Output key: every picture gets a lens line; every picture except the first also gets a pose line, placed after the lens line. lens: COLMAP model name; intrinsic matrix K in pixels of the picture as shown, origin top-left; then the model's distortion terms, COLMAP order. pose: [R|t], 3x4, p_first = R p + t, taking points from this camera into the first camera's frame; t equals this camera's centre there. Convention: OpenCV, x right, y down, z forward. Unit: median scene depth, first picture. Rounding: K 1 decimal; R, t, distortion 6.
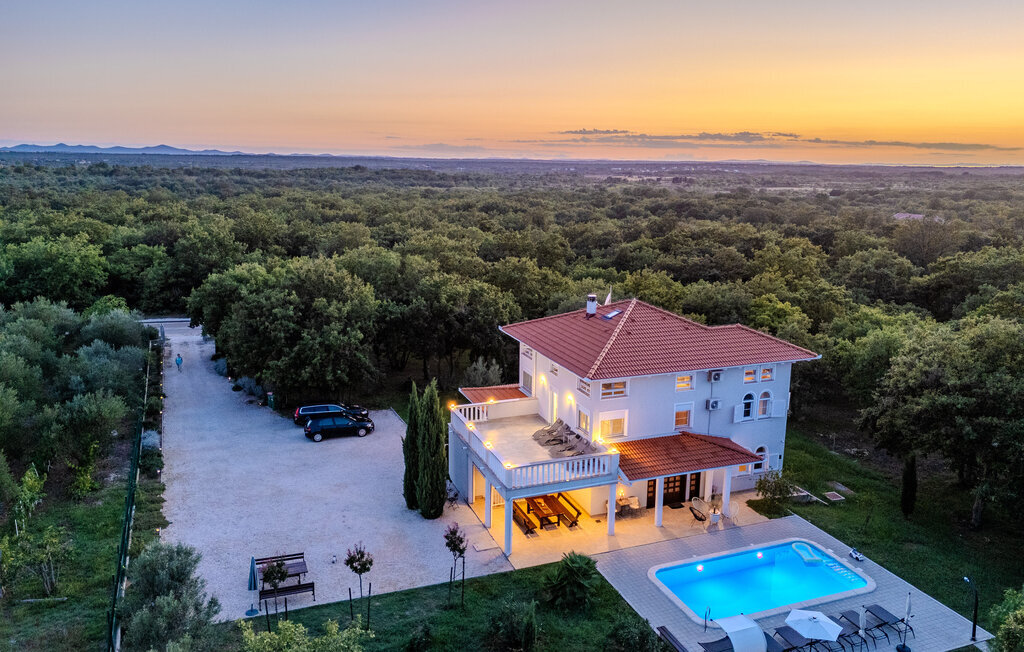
lens RADIAL K [[750.0, 0, 512.0], [0, 750.0, 326.0], [0, 0, 1]] dist [0.041531, -0.001524]
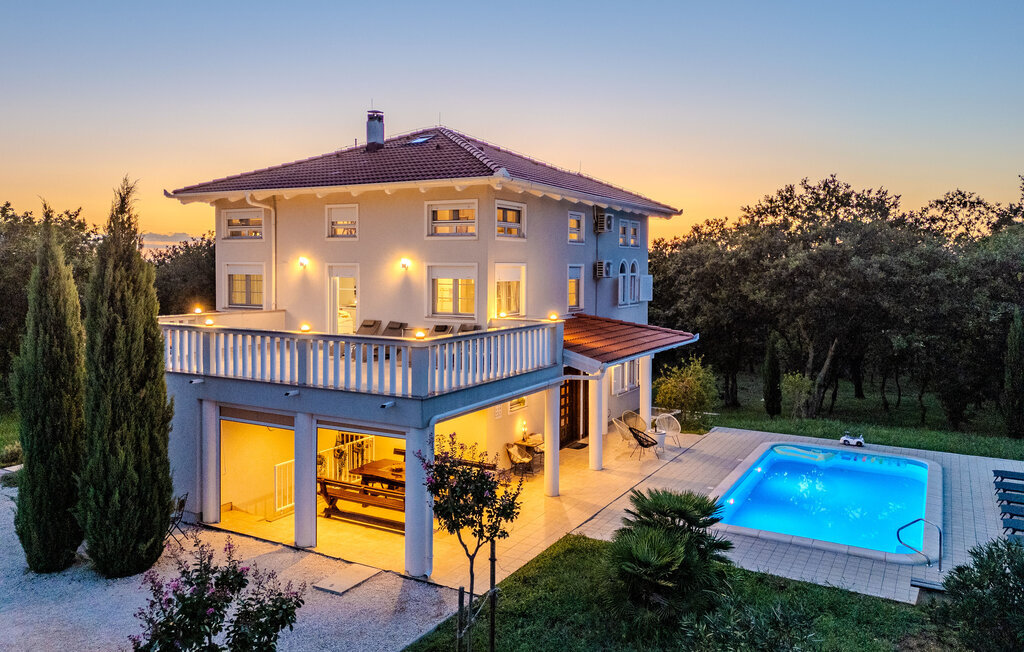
lens RADIAL K [[748.6, 0, 513.6], [0, 748.6, 284.6], [0, 0, 1]] dist [0.043507, -0.000577]
pose [[0.770170, -0.019982, 0.637525, -0.195825], [0.140023, 0.980424, -0.138427, 0.197757], [-0.622279, 0.195881, 0.757892, 0.590519]]
